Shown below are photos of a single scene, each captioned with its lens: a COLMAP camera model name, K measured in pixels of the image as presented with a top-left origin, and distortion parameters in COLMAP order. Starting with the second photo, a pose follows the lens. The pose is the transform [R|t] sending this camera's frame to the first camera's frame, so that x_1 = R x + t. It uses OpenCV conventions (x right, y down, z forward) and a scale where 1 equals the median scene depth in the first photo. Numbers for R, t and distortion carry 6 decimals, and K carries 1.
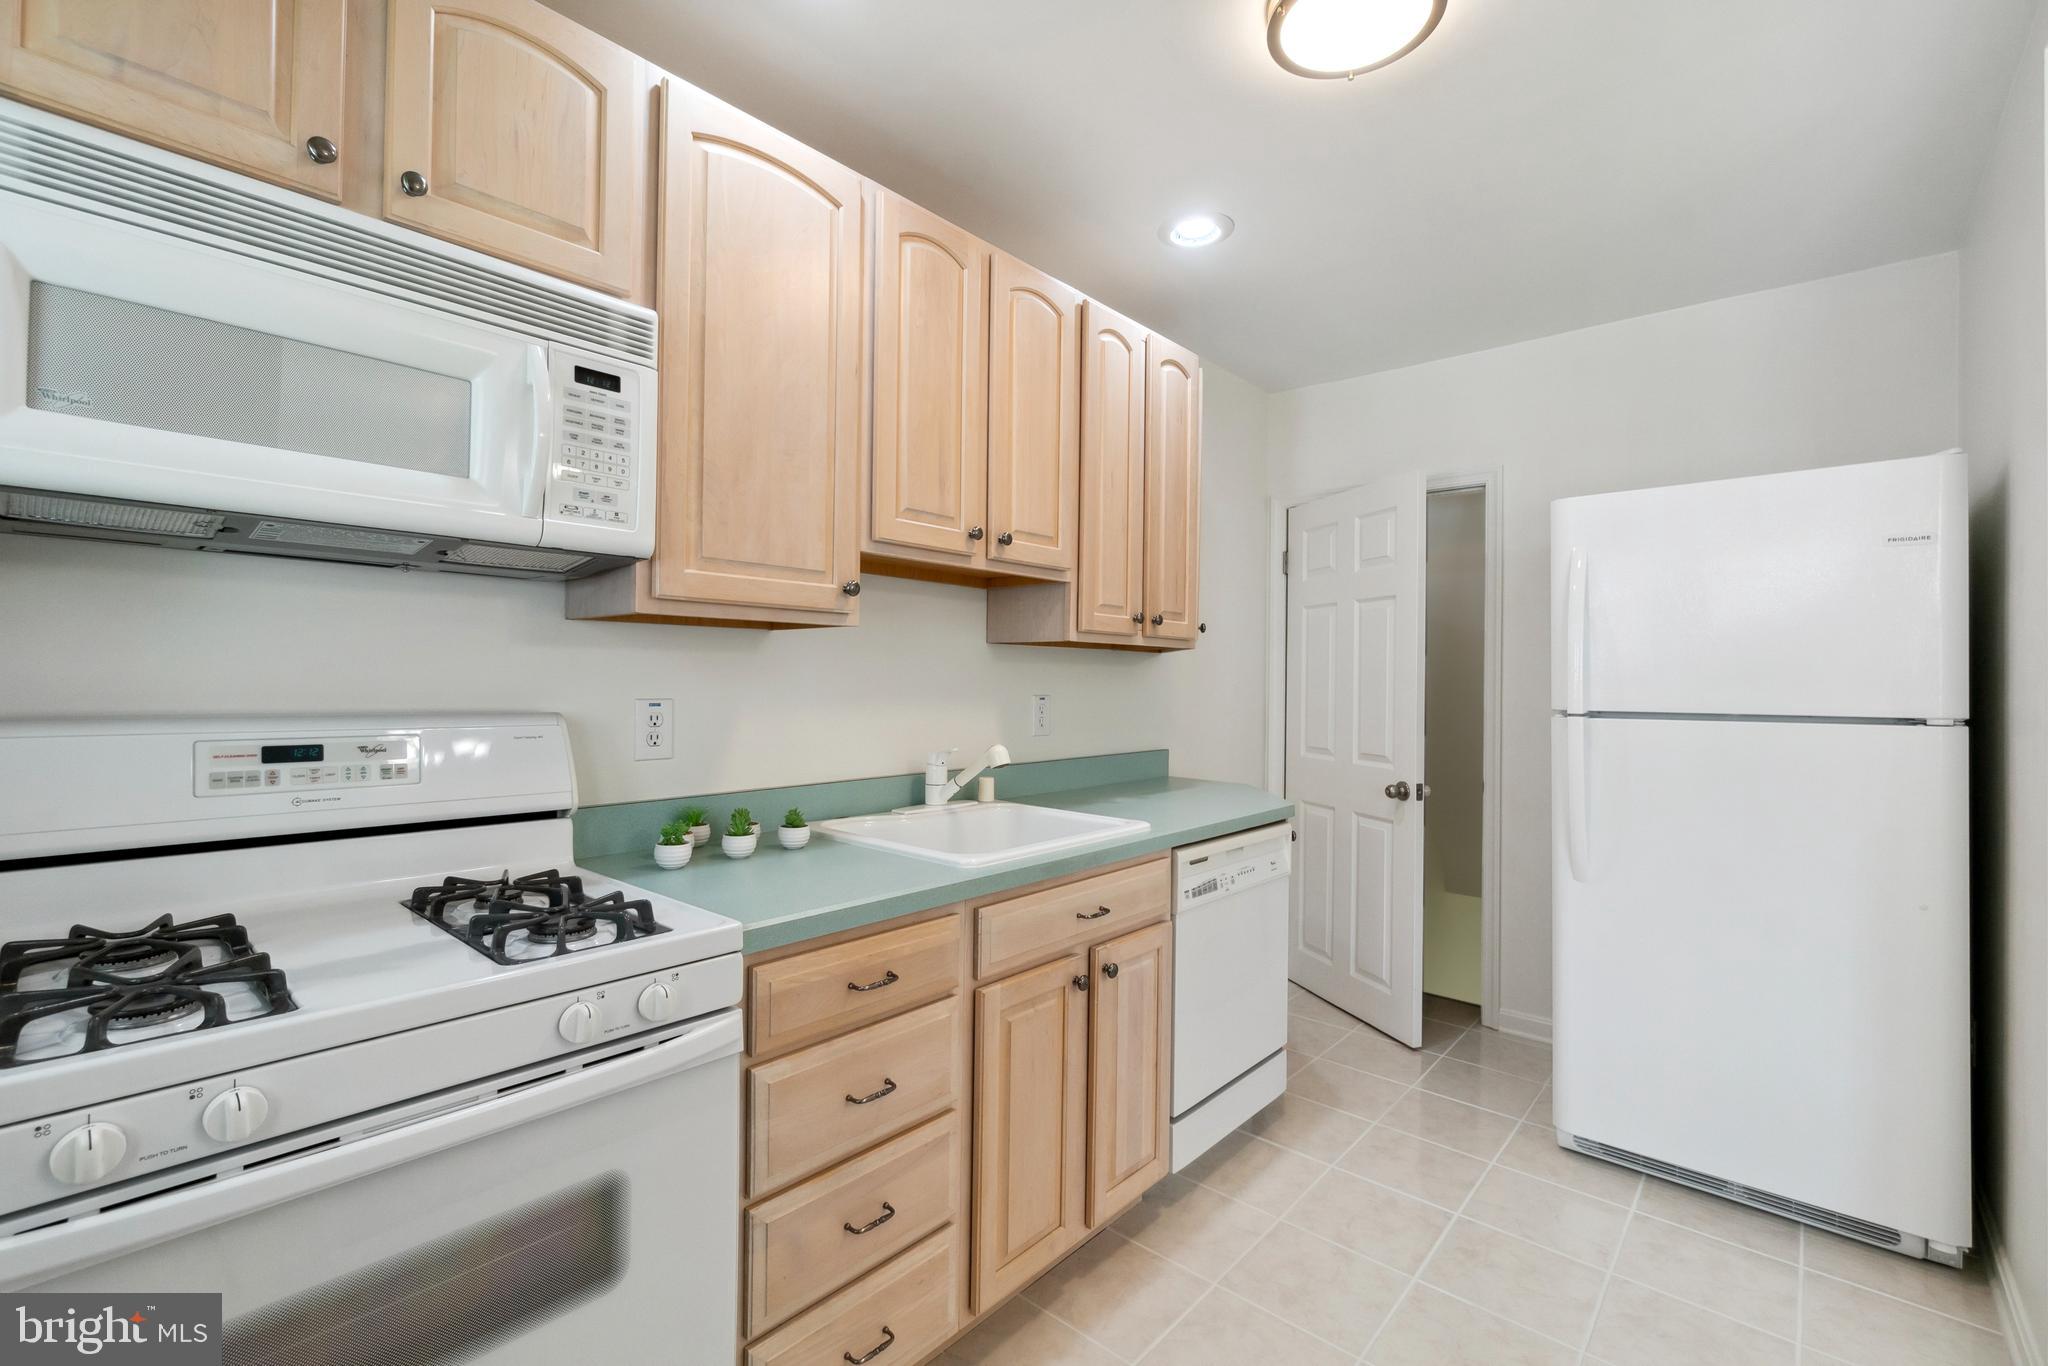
lens RADIAL K [[886.9, 0, 1025.6], [0, 886.9, 676.9], [0, 0, 1]] dist [-0.003712, -0.000277]
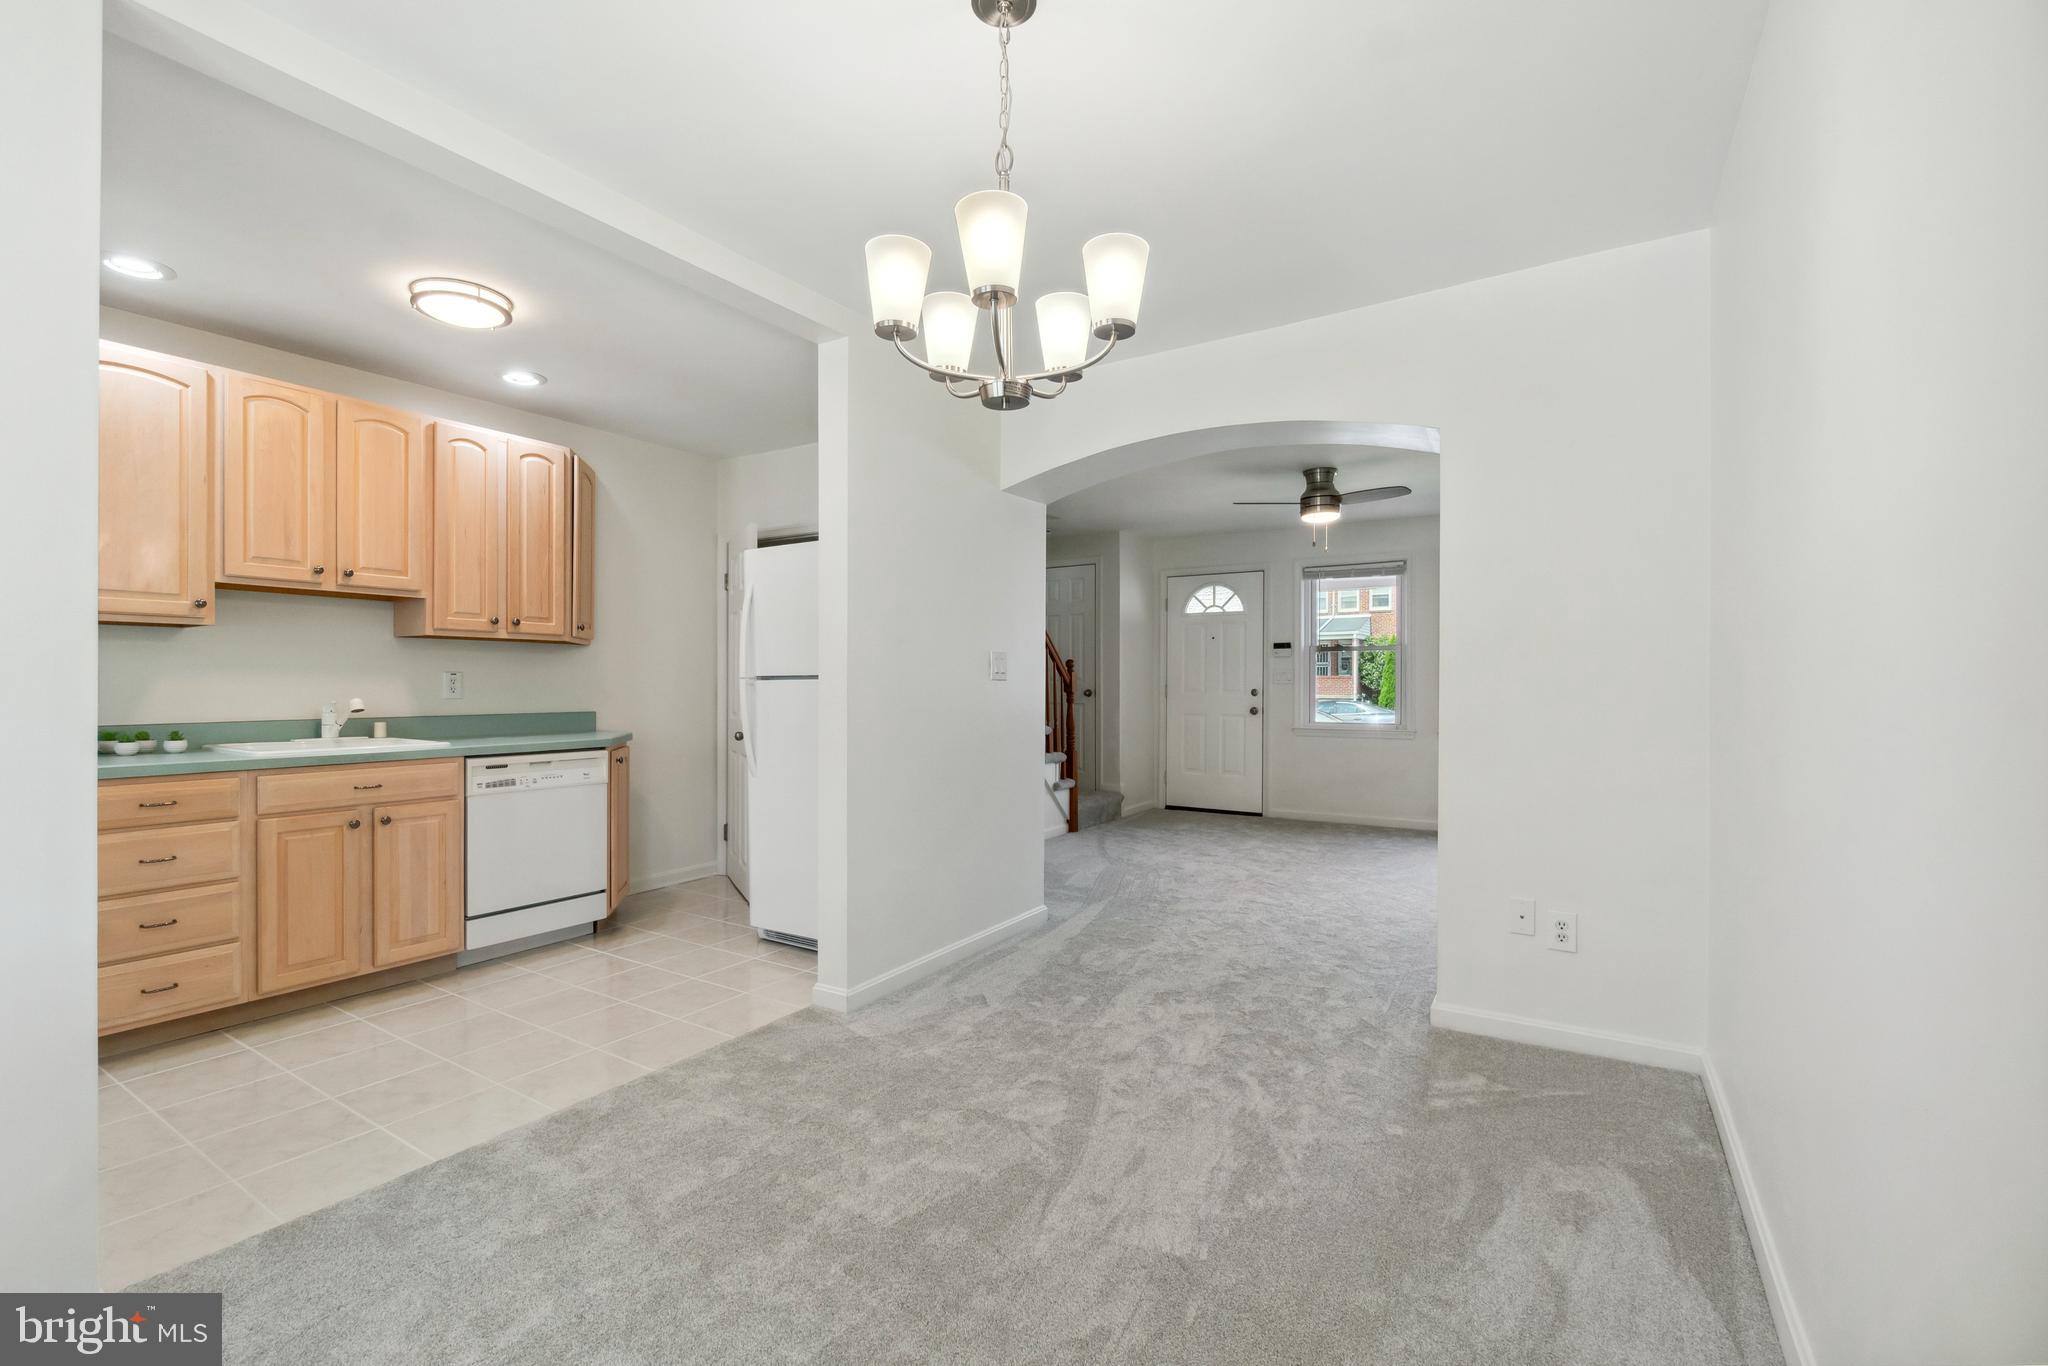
lens RADIAL K [[886.9, 0, 1013.4], [0, 886.9, 692.4], [0, 0, 1]] dist [-0.003712, -0.000277]
pose [[0.986986, -0.006927, 0.160655, 0.982818], [0.004064, 0.999827, 0.018142, 0.045317], [-0.160753, -0.017253, 0.986844, -0.879665]]
